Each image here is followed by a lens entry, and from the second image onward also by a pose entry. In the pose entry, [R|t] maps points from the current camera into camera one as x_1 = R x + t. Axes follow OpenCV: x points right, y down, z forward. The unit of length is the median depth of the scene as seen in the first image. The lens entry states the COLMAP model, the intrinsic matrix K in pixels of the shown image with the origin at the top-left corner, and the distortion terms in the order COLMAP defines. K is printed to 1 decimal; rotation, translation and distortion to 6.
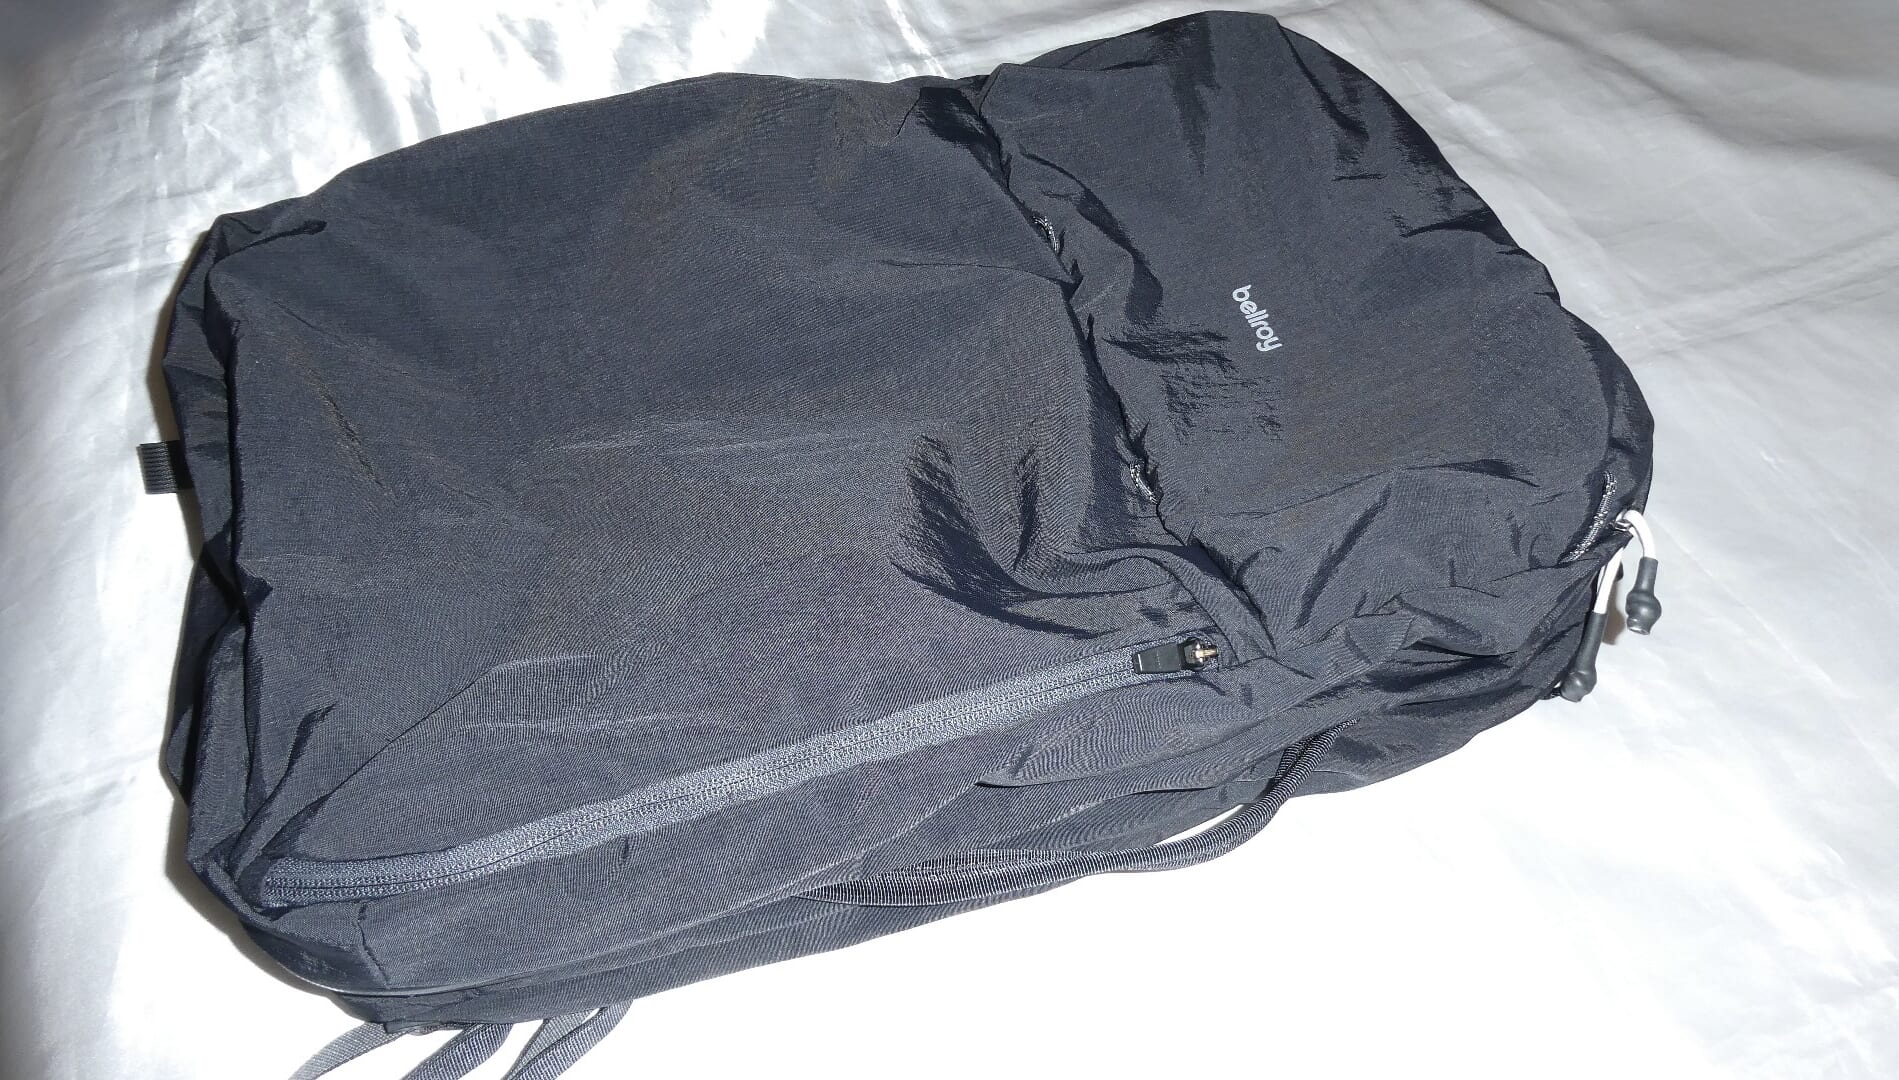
lens RADIAL K [[1381.7, 0, 961.6], [0, 1381.7, 546.4], [0, 0, 1]] dist [-0.004895, -0.001627]
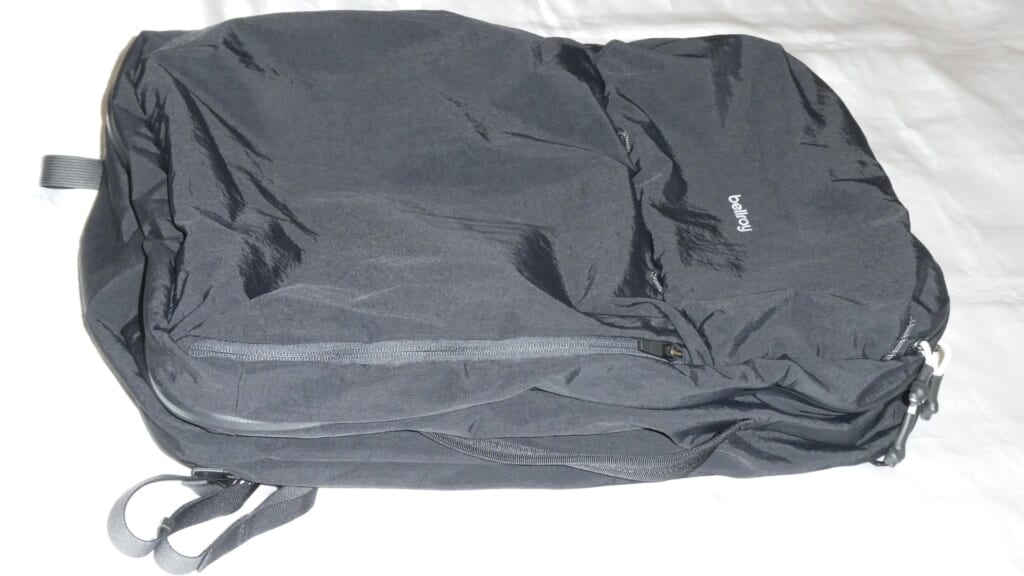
lens RADIAL K [[1753.1, 0, 510.7], [0, 1753.1, 287.0], [0, 0, 1]] dist [-0.043810, 0.000000]
pose [[0.981455, 0.189998, 0.025449, -0.091009], [-0.180900, 0.961912, -0.204942, 0.394821], [-0.063418, 0.196538, 0.978443, -1.003529]]
